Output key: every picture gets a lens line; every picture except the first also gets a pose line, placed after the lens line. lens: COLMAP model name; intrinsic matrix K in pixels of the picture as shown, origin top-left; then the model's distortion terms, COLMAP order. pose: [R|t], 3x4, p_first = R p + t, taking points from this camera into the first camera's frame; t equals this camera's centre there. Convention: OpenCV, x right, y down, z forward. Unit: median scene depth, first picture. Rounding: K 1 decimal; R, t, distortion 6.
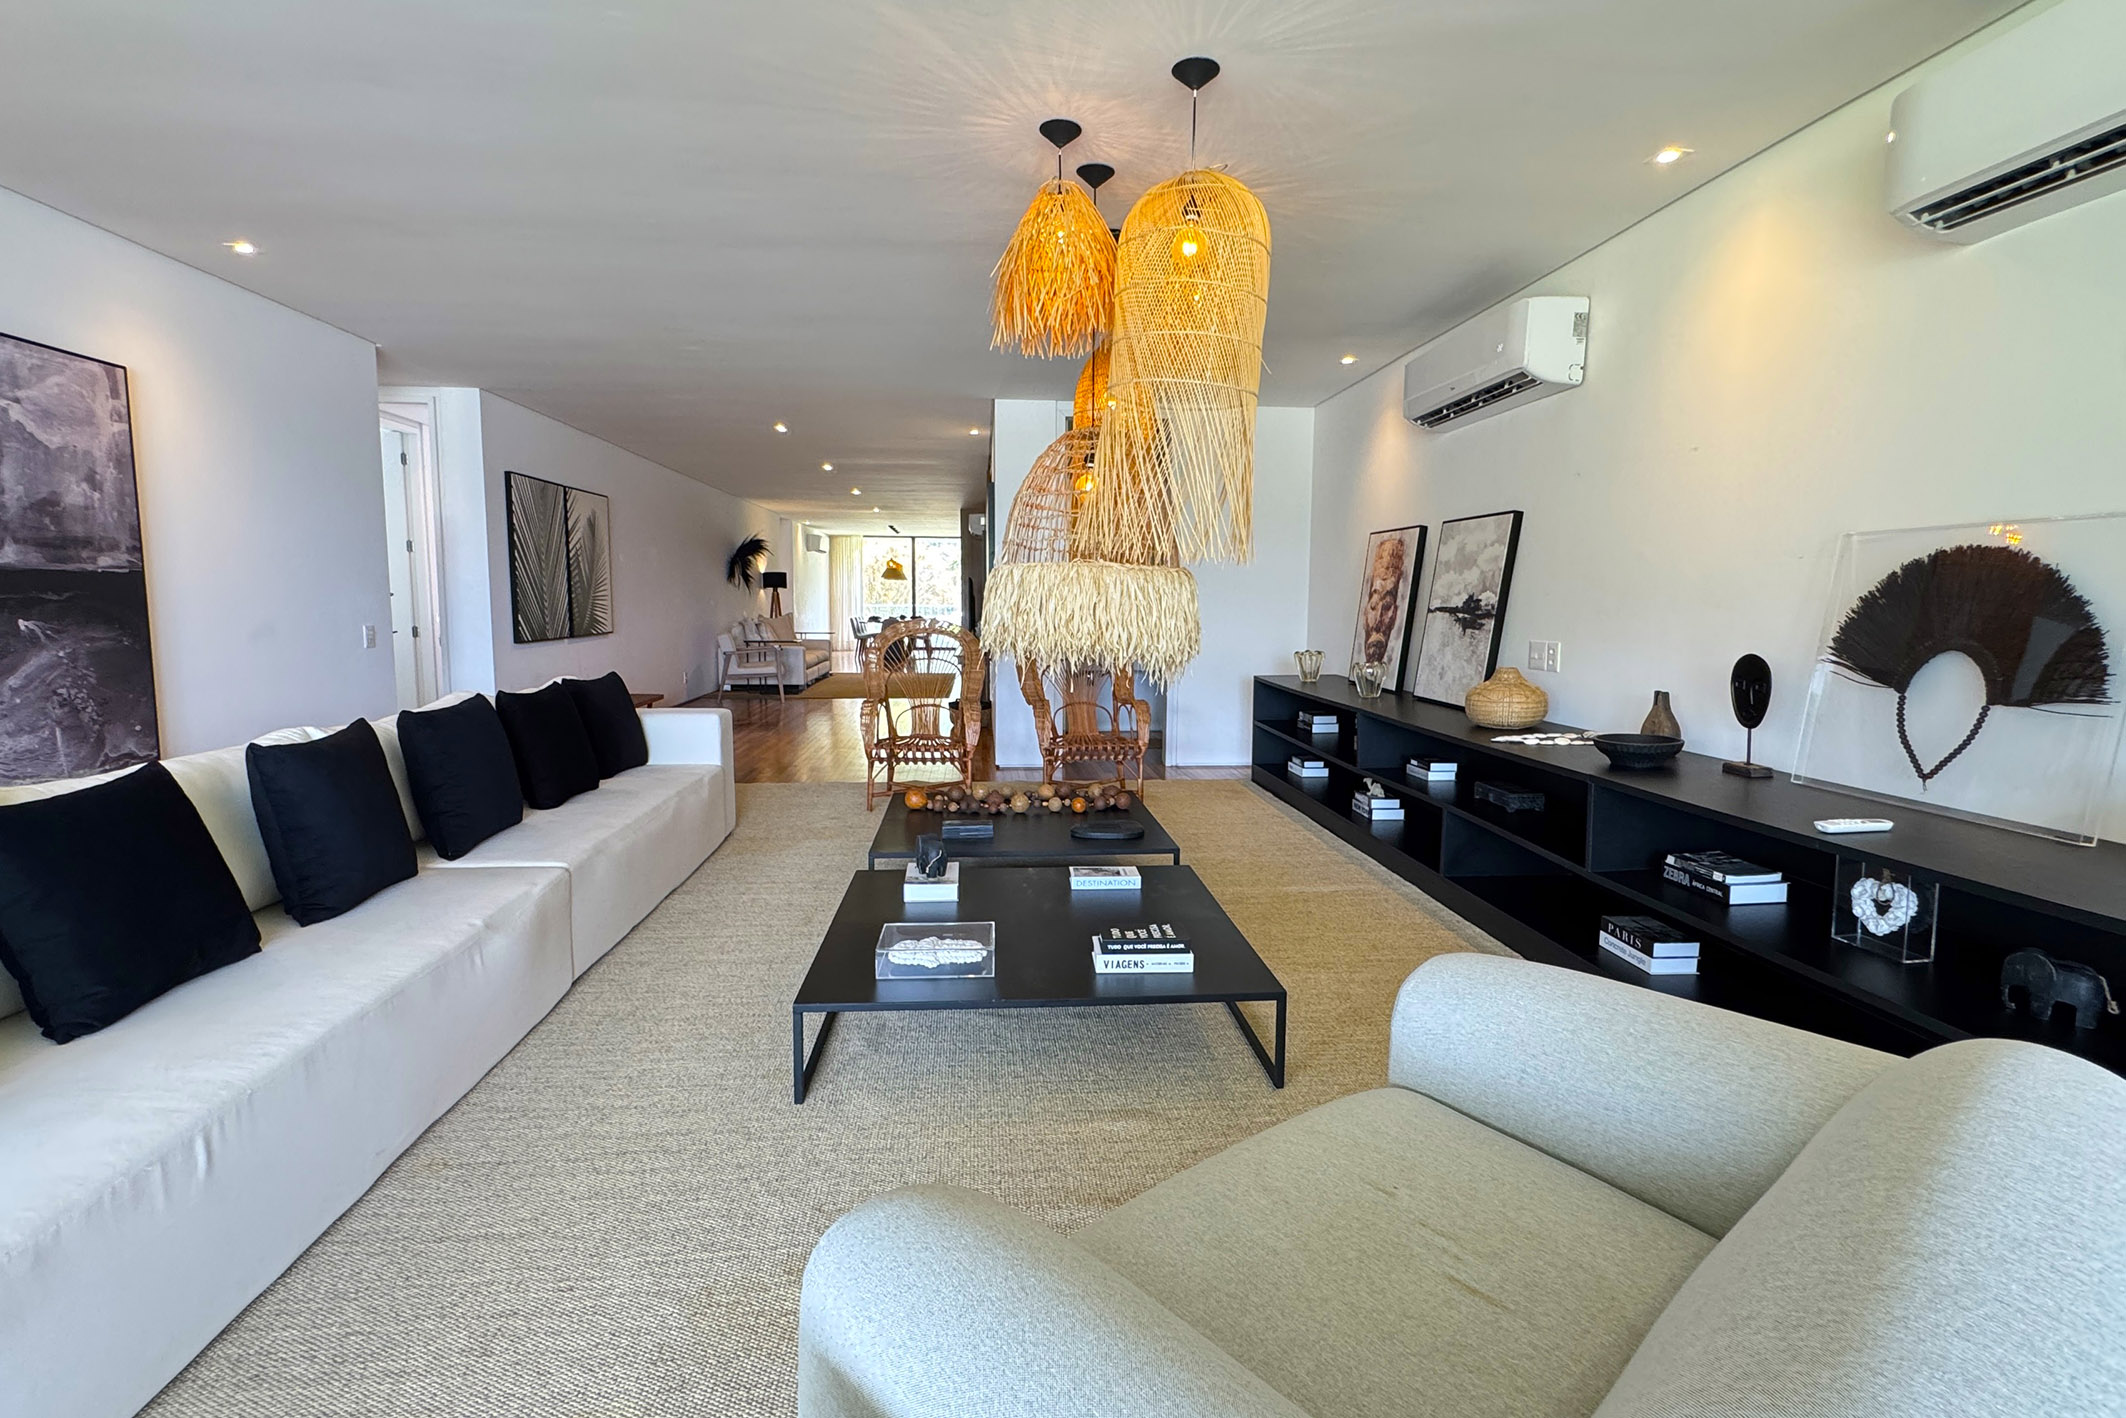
lens RADIAL K [[1012.2, 0, 1067.5], [0, 1012.2, 703.0], [0, 0, 1]] dist [-0.004598, 0.000028]
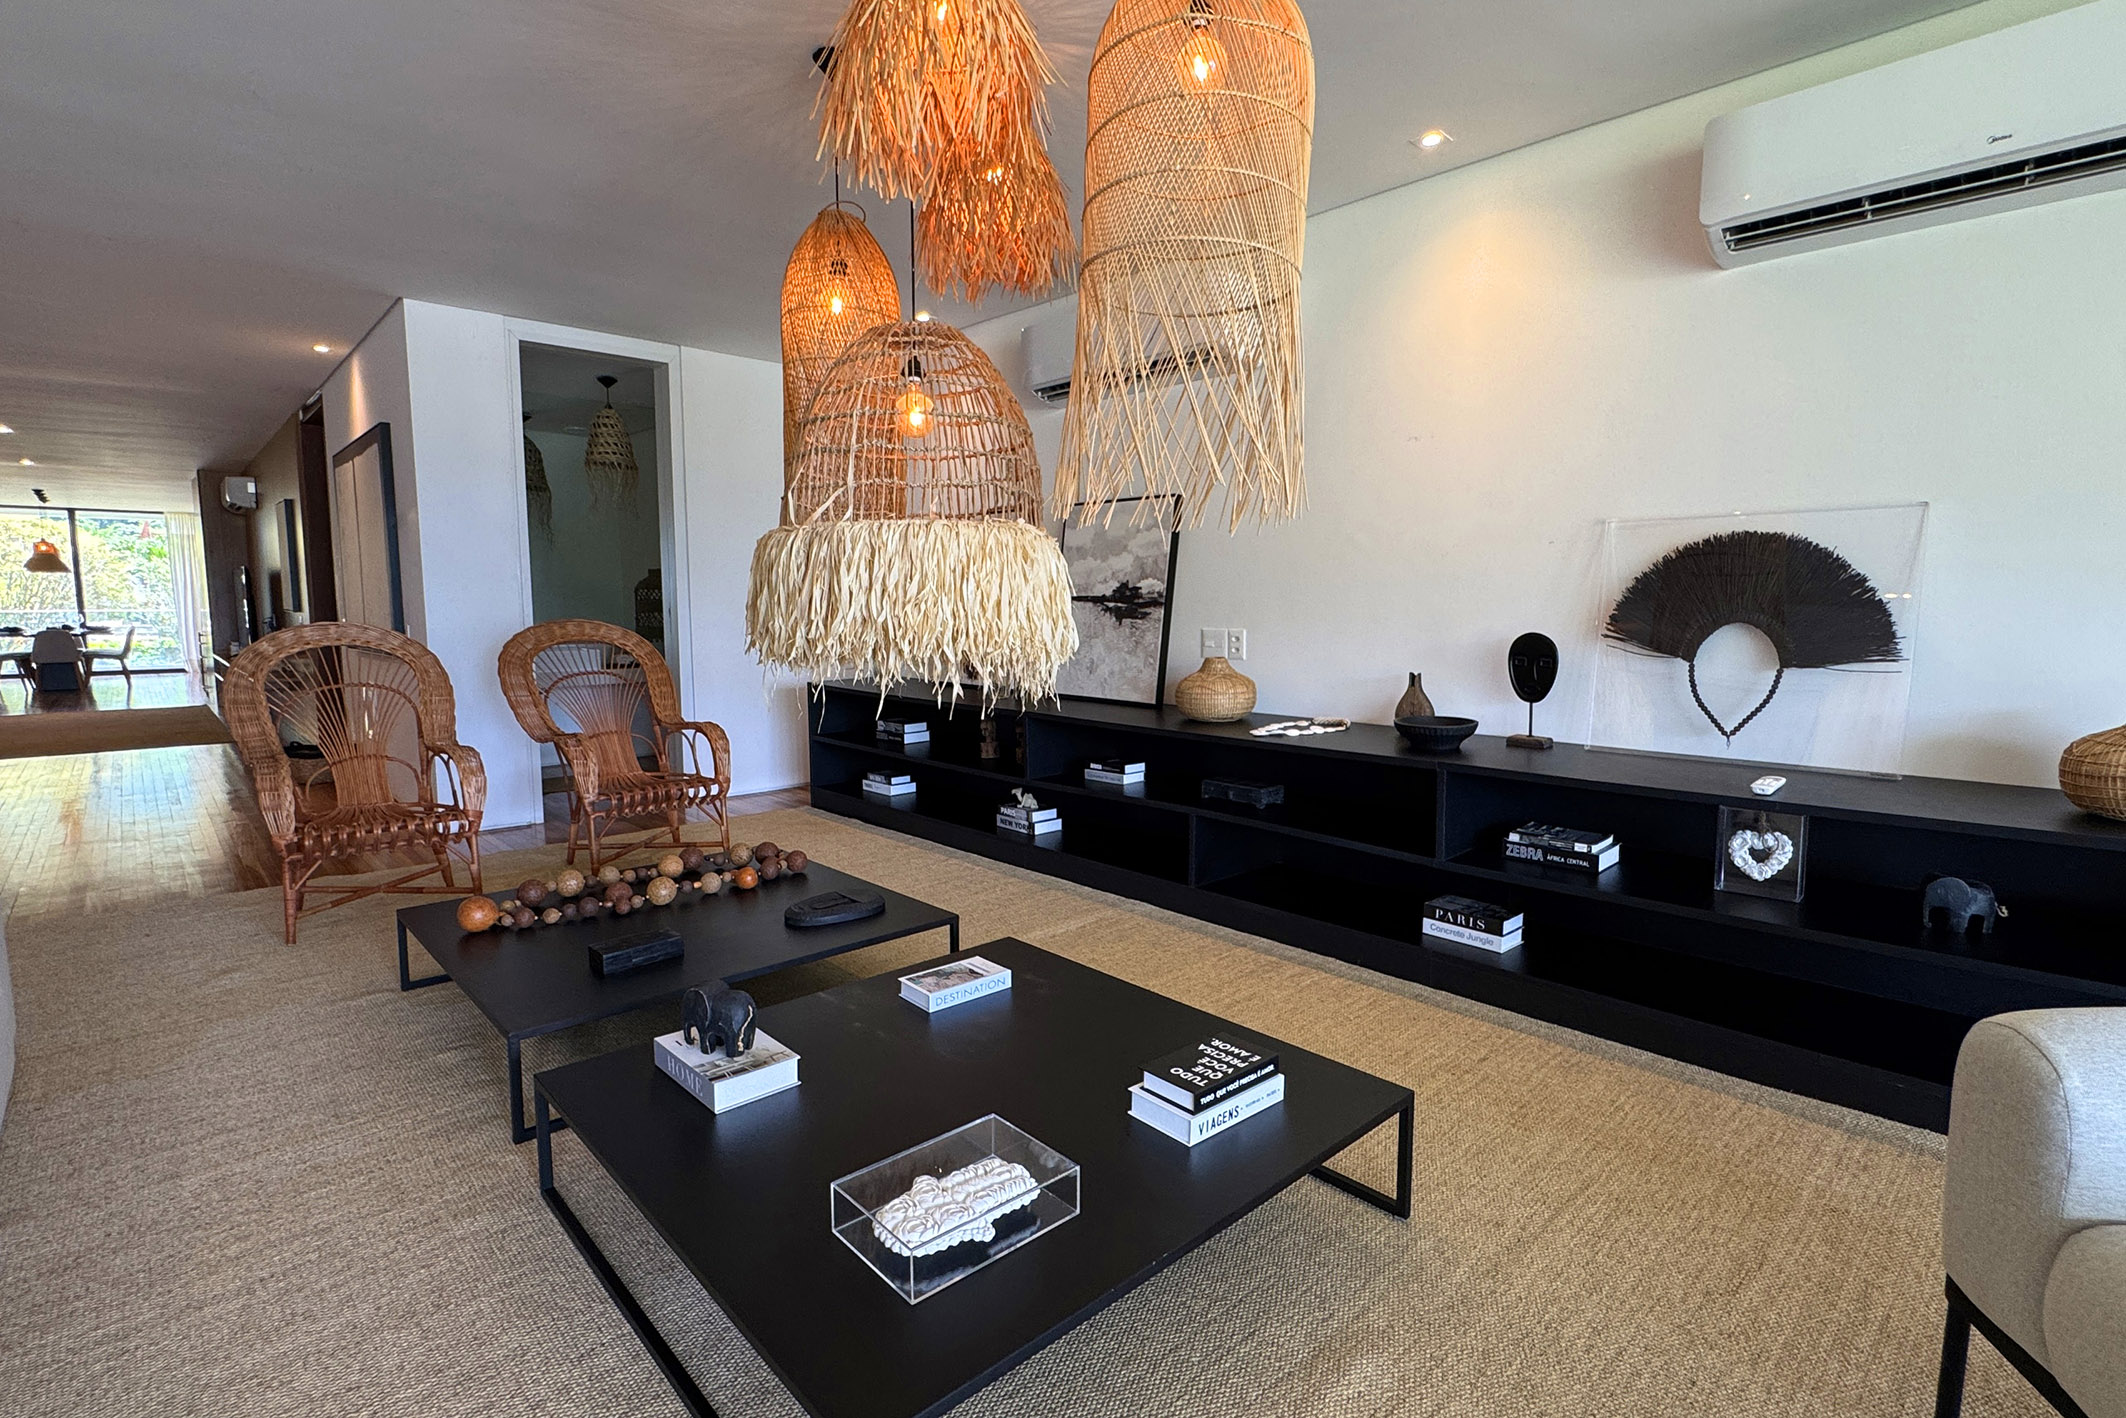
lens RADIAL K [[1012.2, 0, 1067.5], [0, 1012.2, 703.0], [0, 0, 1]] dist [-0.004598, 0.000028]
pose [[0.787944, -0.070436, 0.611705, -0.233249], [0.069983, 0.997243, 0.024685, -0.022599], [-0.611757, 0.023359, 0.790700, 0.297850]]
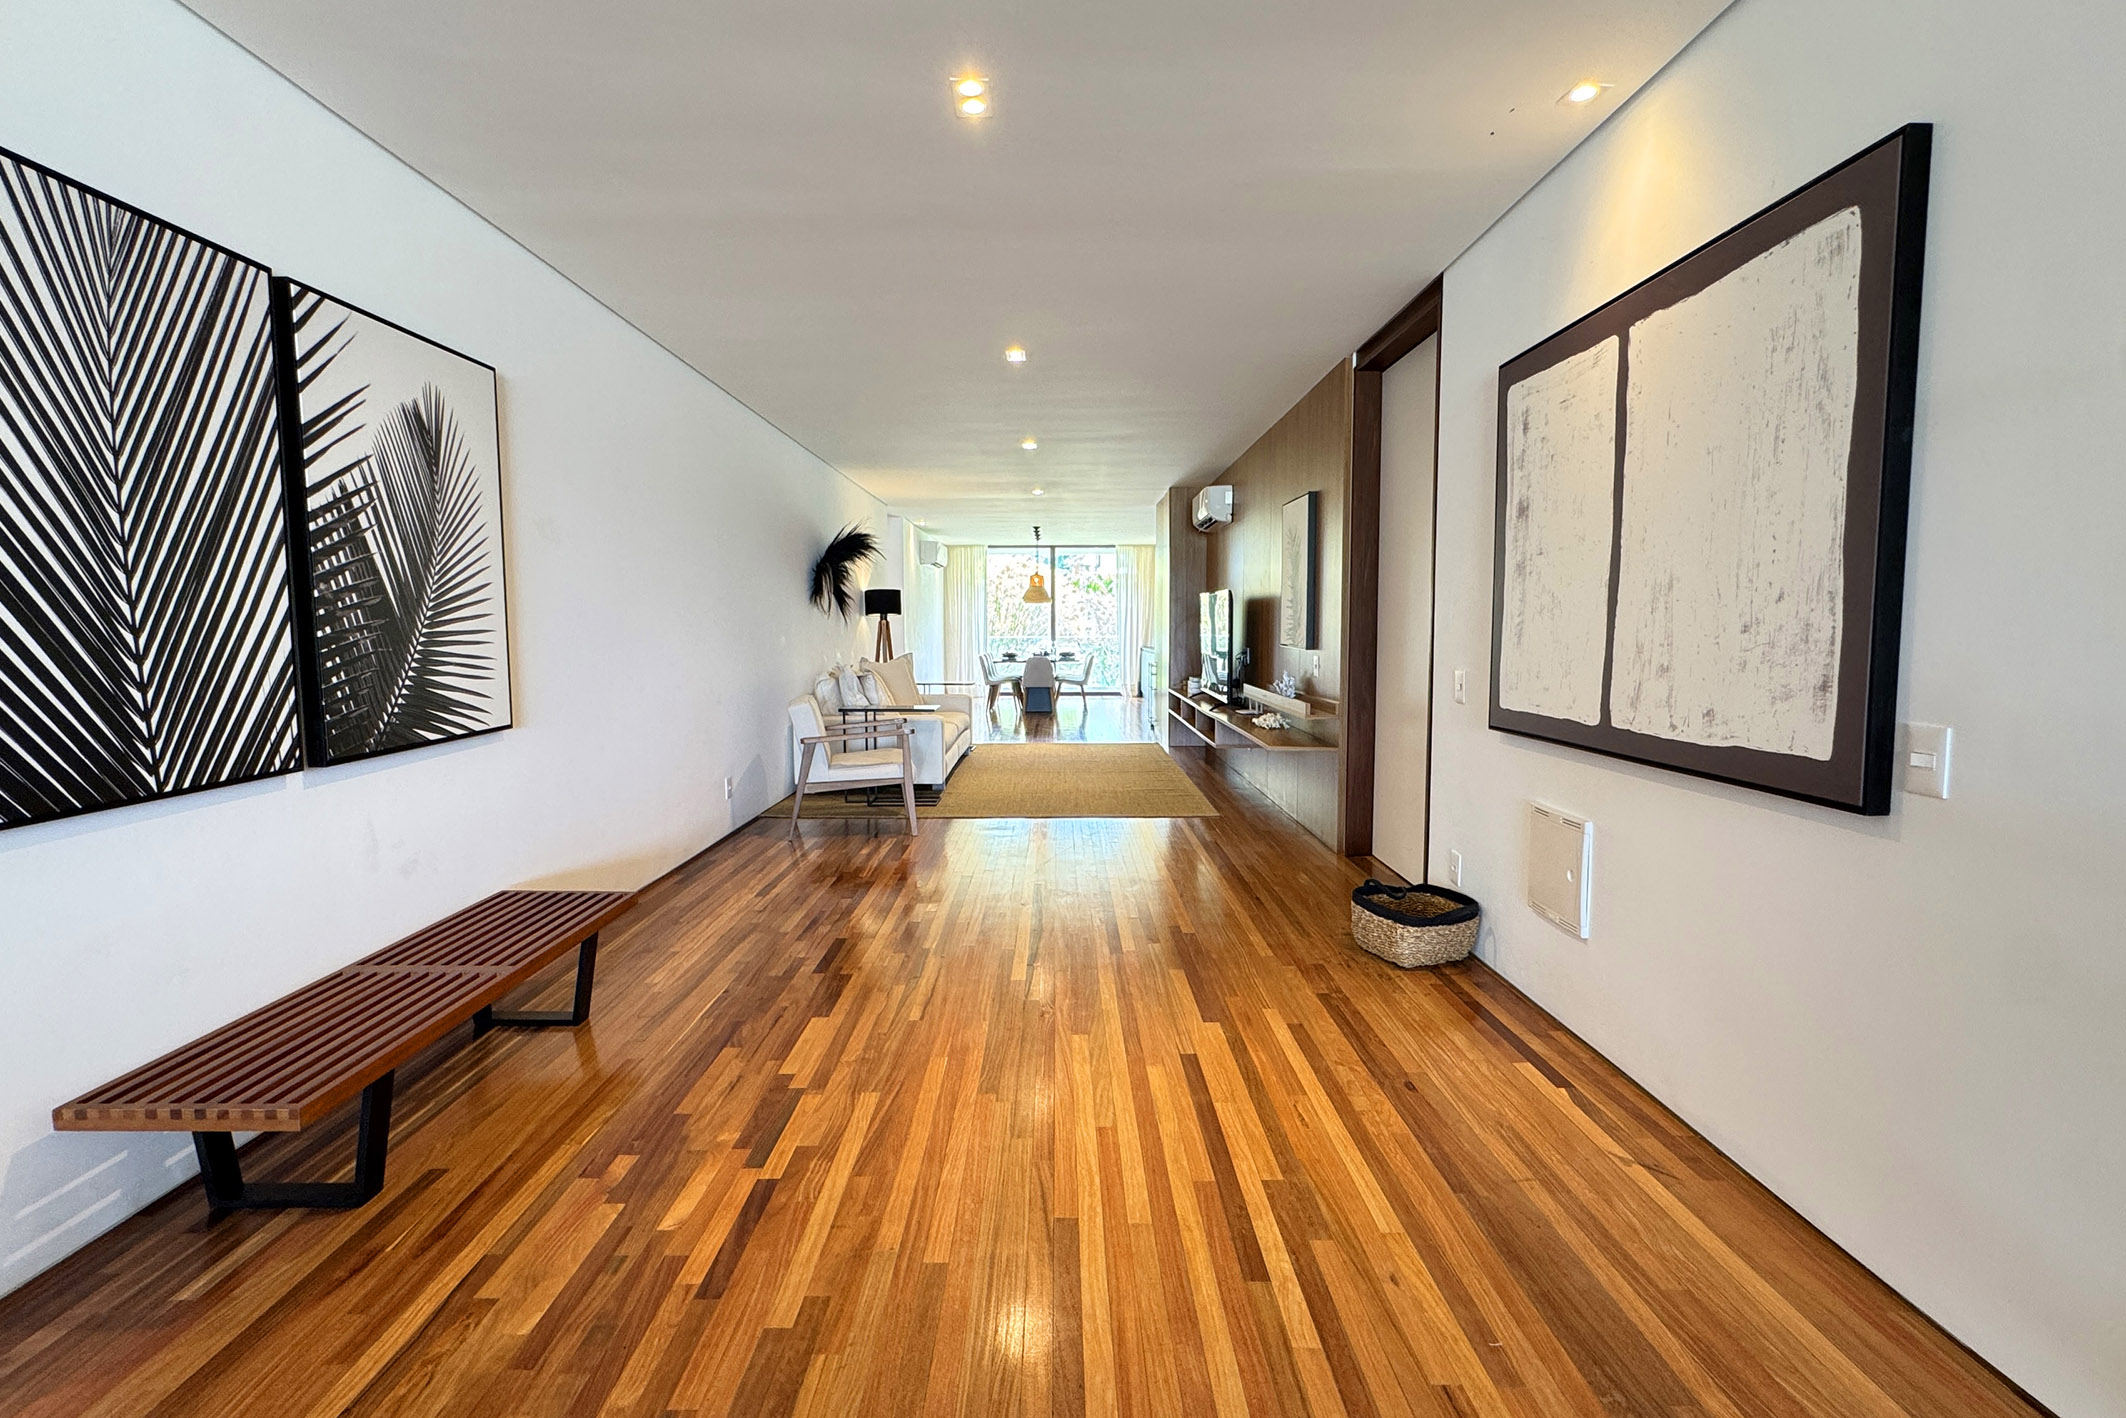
lens RADIAL K [[1012.2, 0, 1067.5], [0, 1012.2, 703.0], [0, 0, 1]] dist [-0.004598, 0.000028]
pose [[0.996935, -0.004549, -0.078107, -0.400425], [0.002448, 0.999633, -0.026971, -0.129481], [0.078201, 0.026697, 0.996580, 1.209392]]
